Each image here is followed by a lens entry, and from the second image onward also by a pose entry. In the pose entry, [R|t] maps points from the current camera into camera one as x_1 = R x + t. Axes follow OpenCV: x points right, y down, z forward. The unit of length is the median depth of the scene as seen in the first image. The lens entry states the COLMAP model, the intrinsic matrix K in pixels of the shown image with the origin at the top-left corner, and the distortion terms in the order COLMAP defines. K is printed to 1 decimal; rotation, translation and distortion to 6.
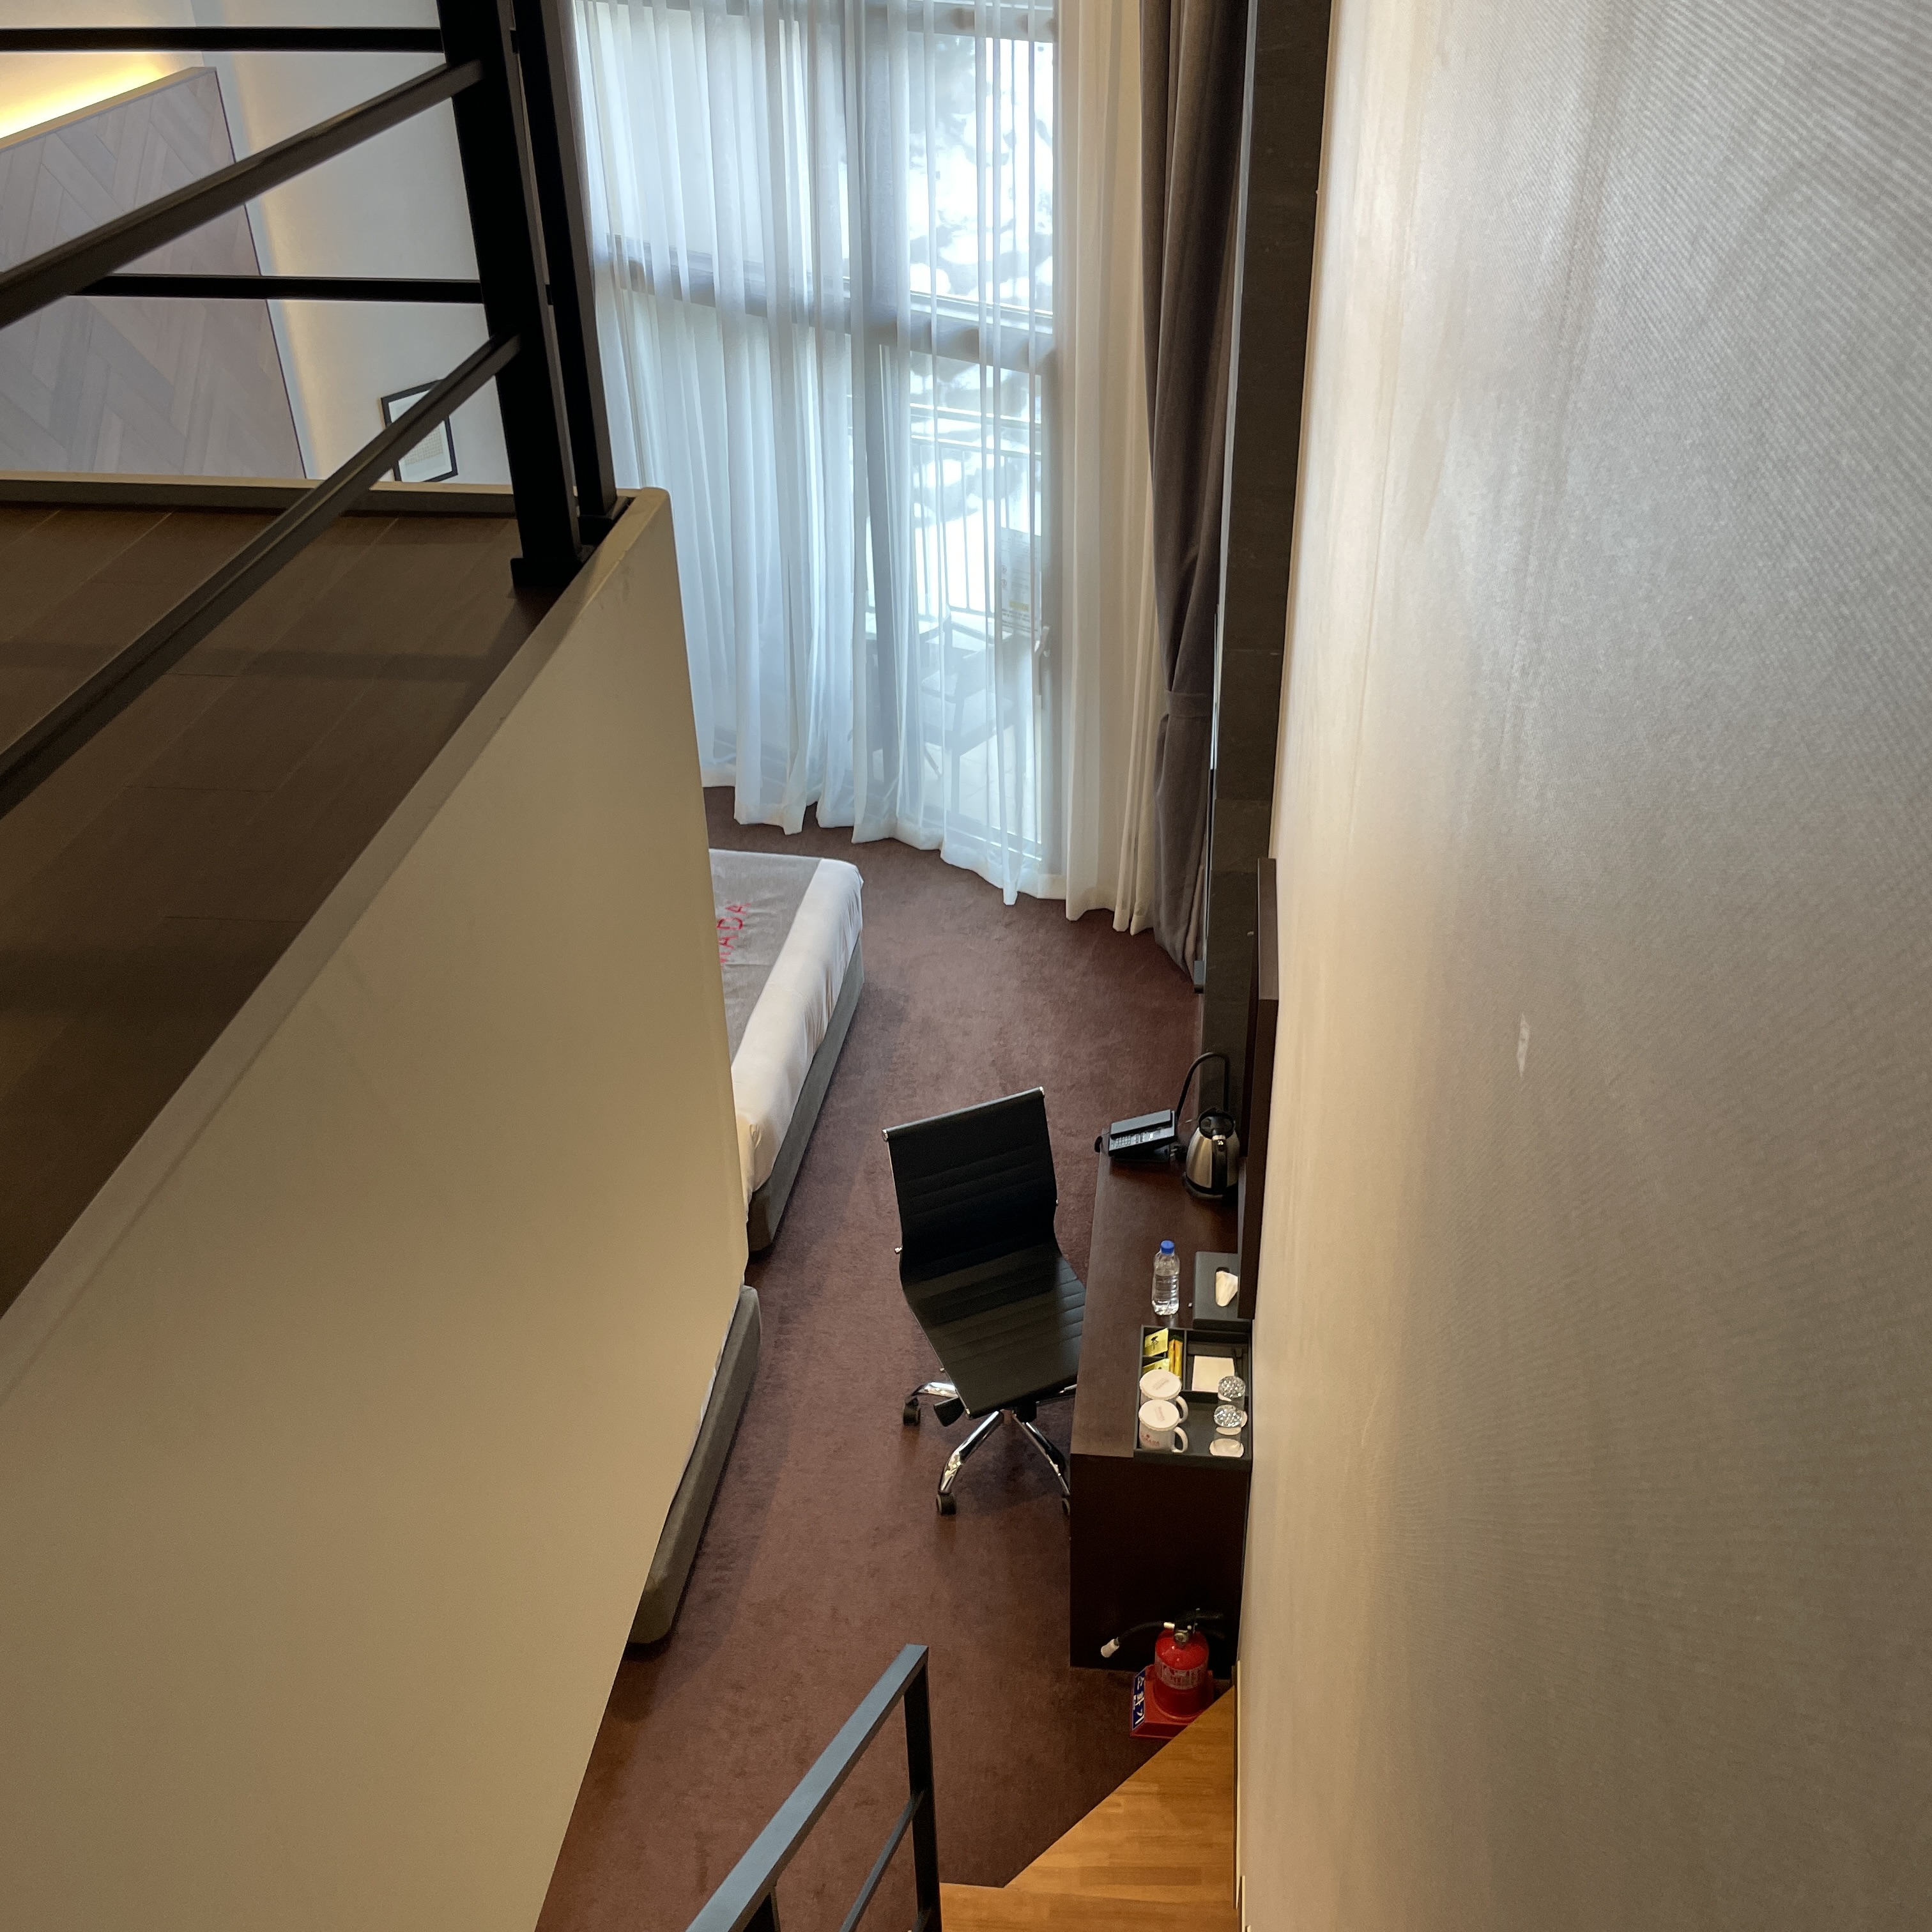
lens RADIAL K [[1947.2, 0, 966.0], [0, 1947.2, 966.0], [0, 0, 1]] dist [0.128723, -0.199722]
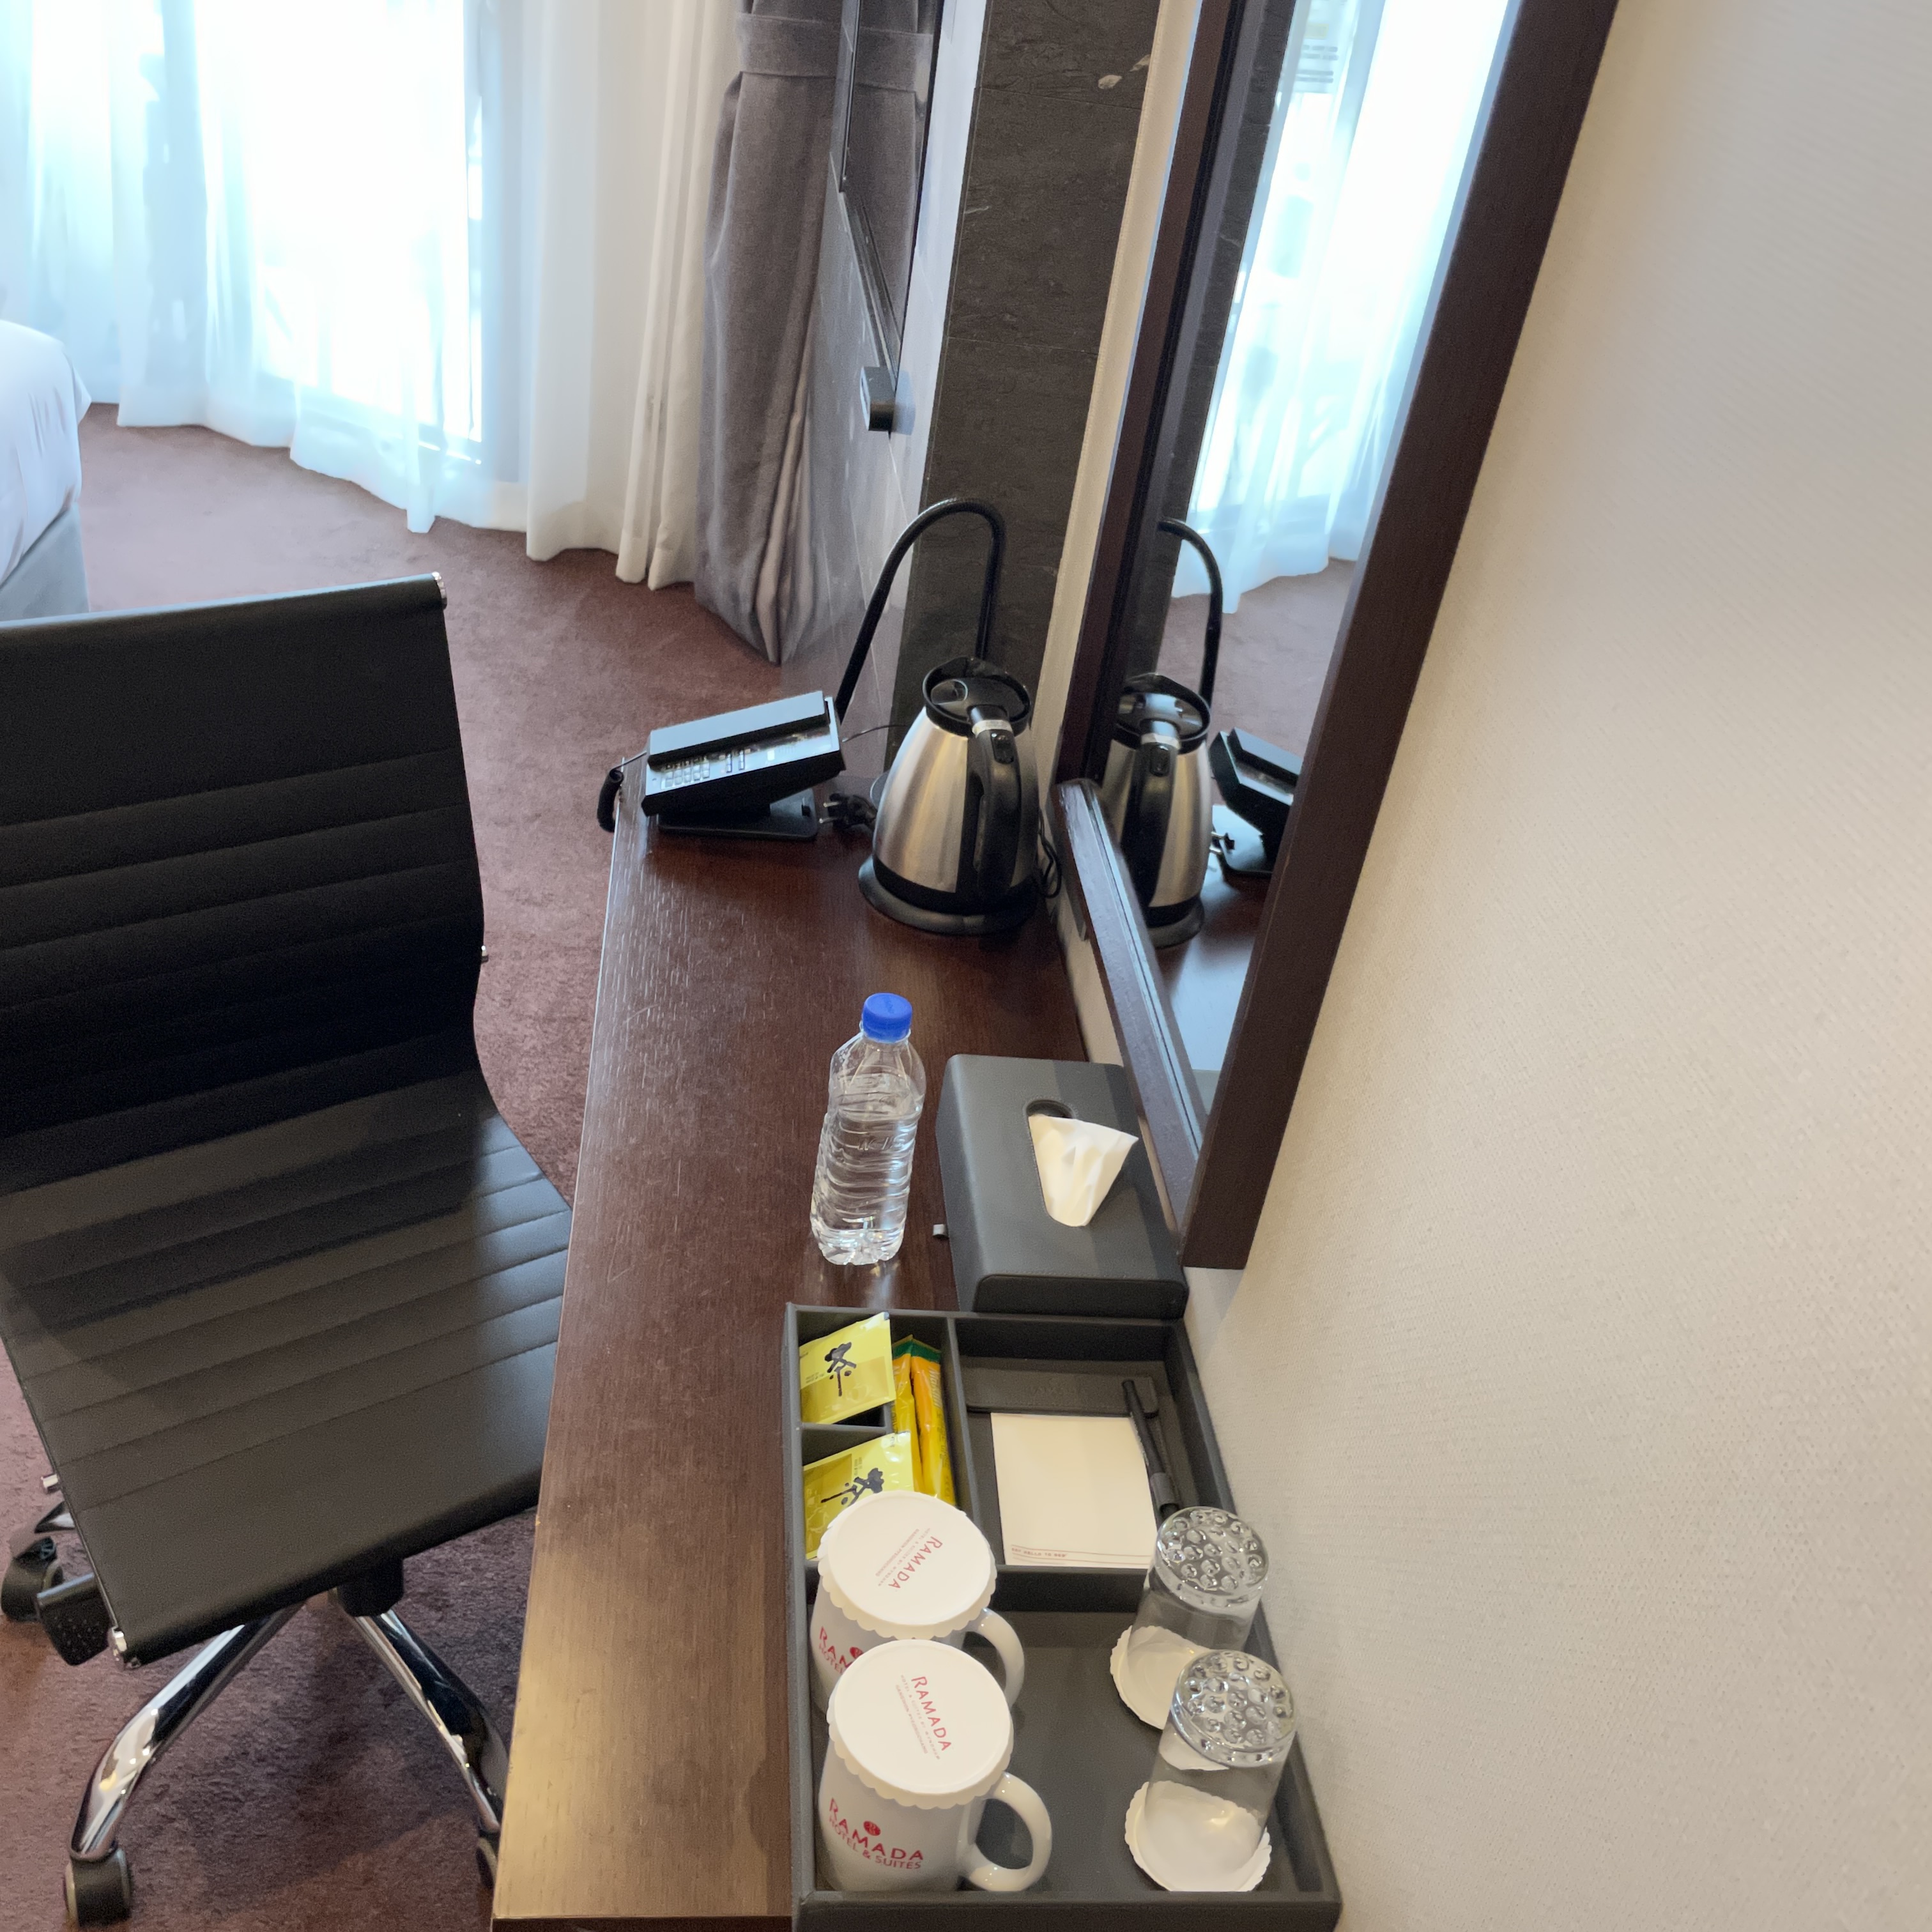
lens RADIAL K [[1943.8, 0, 980.5], [0, 1943.8, 962.3], [0, 0, 1]] dist [0.095385, -0.135562]
pose [[0.961219, 0.016272, 0.275304, 0.034475], [-0.019714, 0.999758, 0.009739, 0.112407], [-0.275079, -0.014789, 0.961308, 0.620168]]
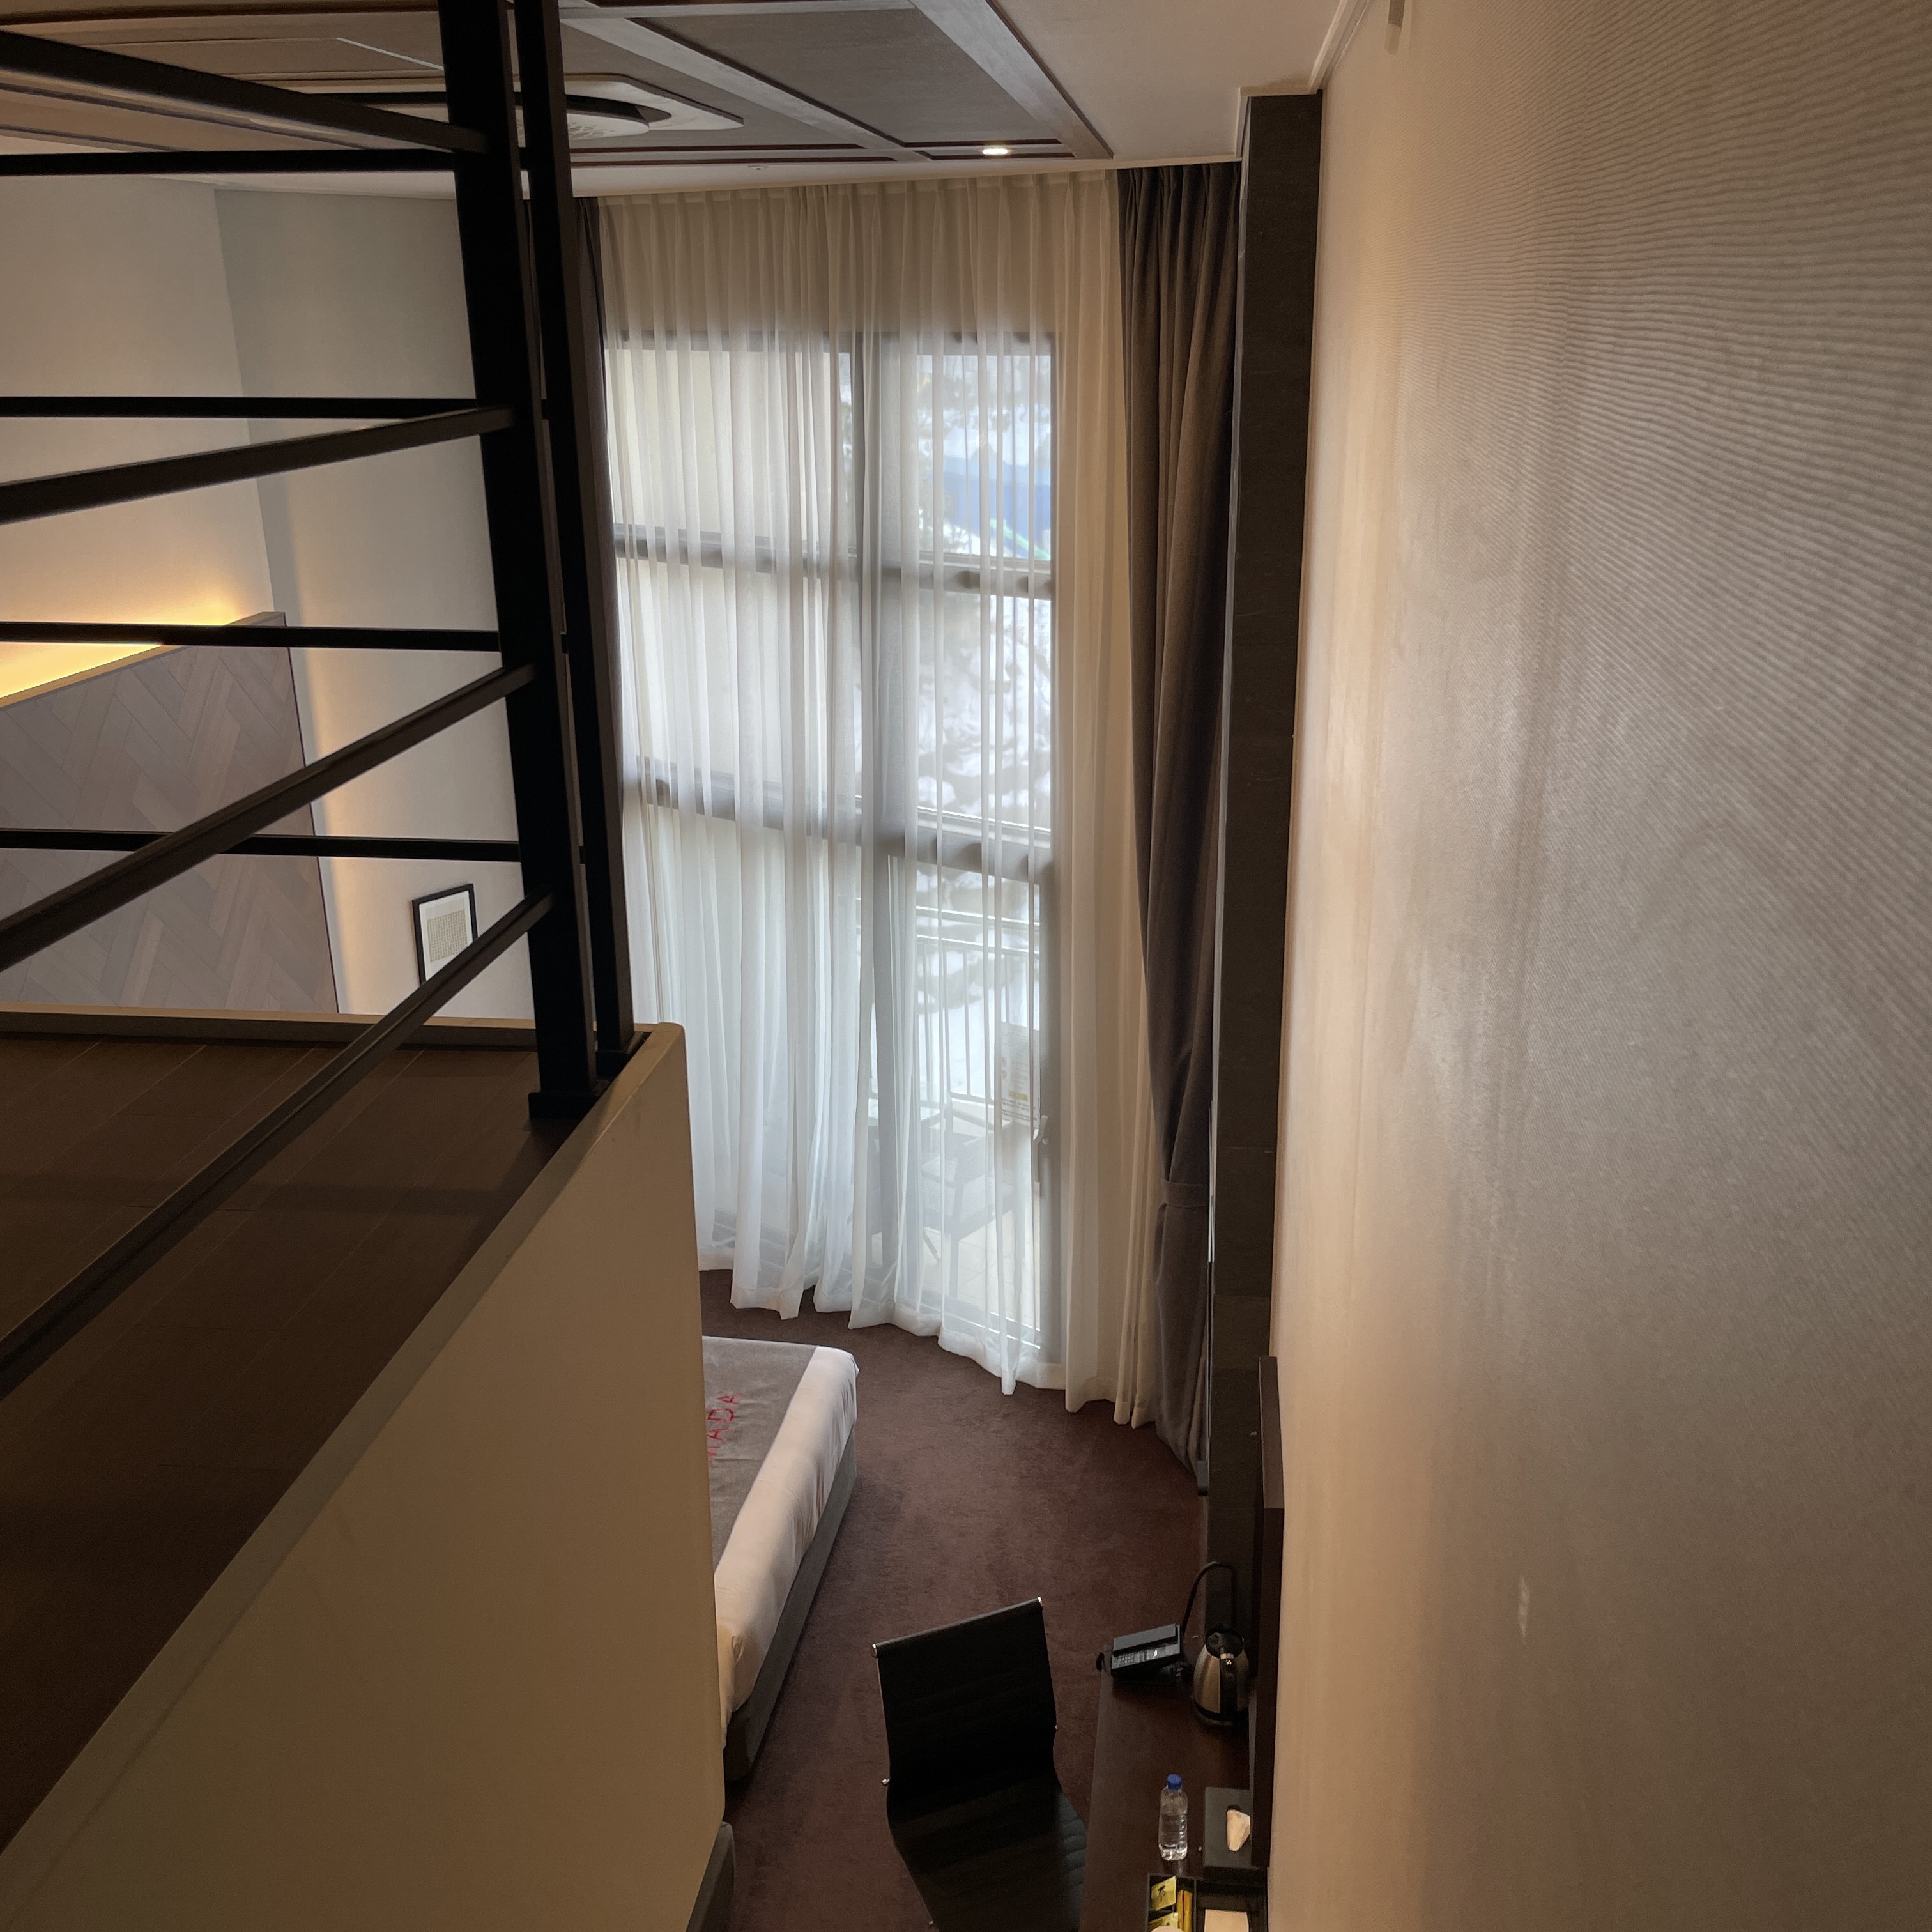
lens RADIAL K [[1943.8, 0, 980.5], [0, 1943.8, 962.3], [0, 0, 1]] dist [0.095385, -0.135562]
pose [[0.999920, 0.011068, 0.006170, 0.000282], [-0.009234, 0.969914, -0.243271, -0.005168], [-0.008676, 0.243194, 0.969939, -0.005277]]
